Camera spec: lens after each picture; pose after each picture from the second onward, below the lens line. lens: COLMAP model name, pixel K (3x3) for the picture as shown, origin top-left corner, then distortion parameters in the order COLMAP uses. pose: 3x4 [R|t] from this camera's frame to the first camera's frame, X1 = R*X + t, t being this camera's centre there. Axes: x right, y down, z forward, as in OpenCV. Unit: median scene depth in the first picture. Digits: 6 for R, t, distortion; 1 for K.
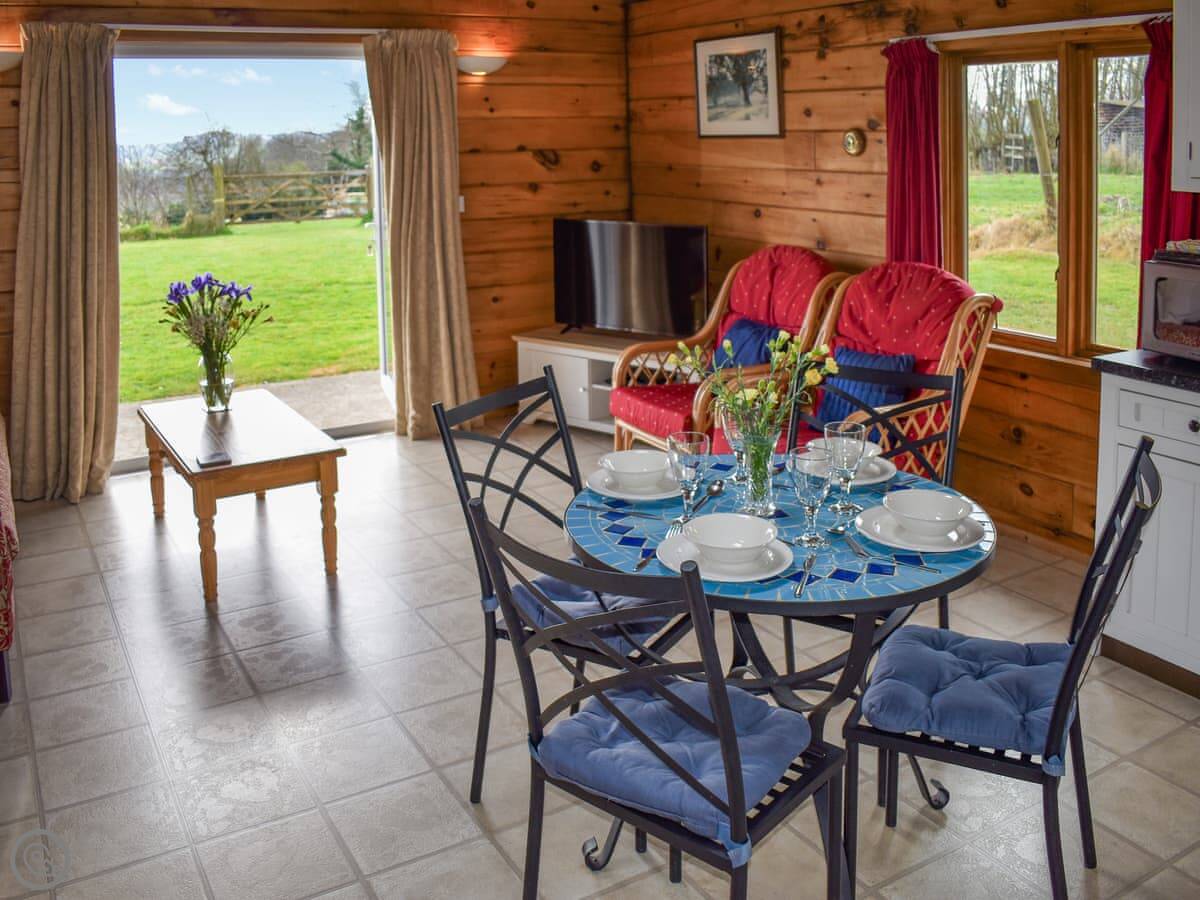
lens RADIAL K [[1077.9, 0, 600.1], [0, 1077.9, 434.3], [0, 0, 1]] dist [-0.030733, 0.010374]
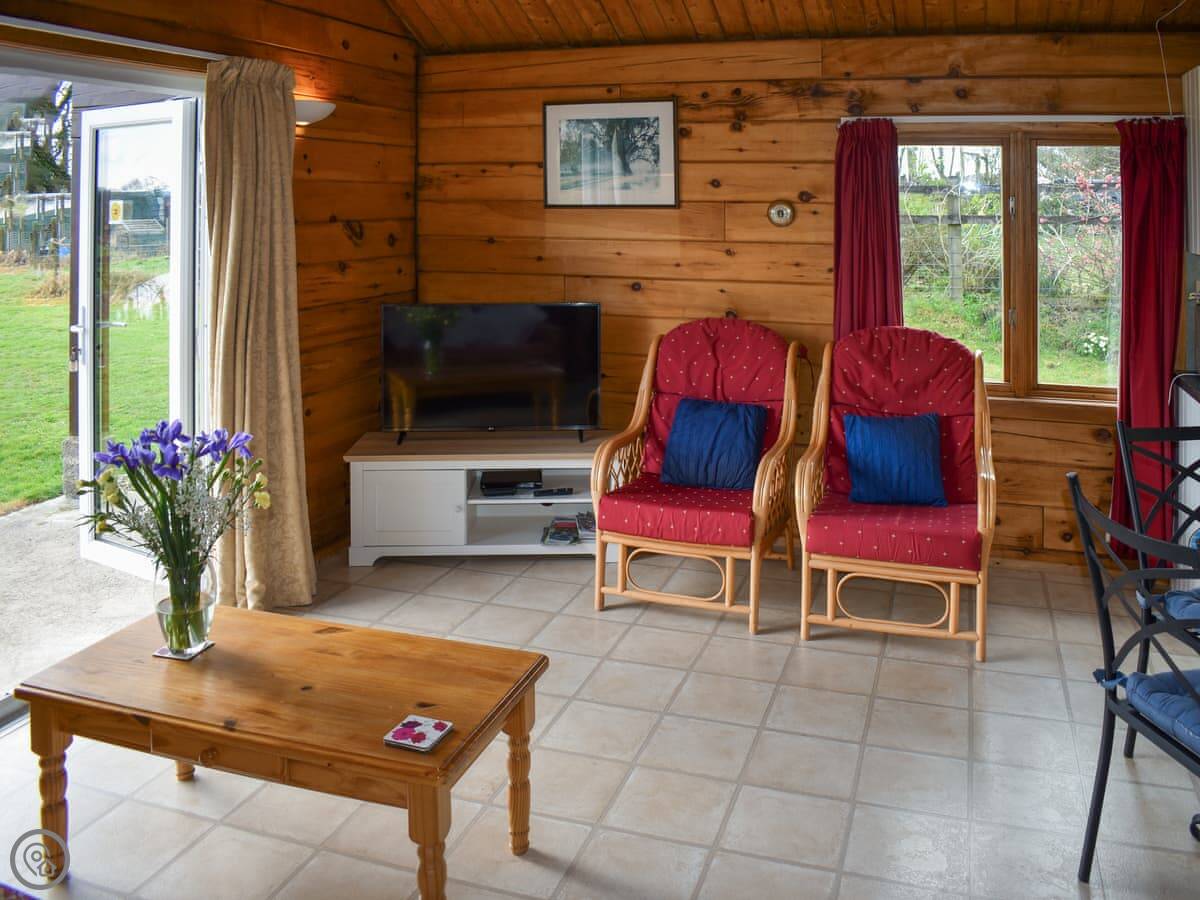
lens RADIAL K [[1020.4, 0, 601.3], [0, 1020.4, 361.4], [0, 0, 1]] dist [-0.075425, 0.002466]
pose [[0.744971, -0.088694, 0.661175, -0.492526], [0.169131, 0.983851, -0.058586, -0.099606], [-0.645301, 0.155470, 0.747941, 0.385292]]
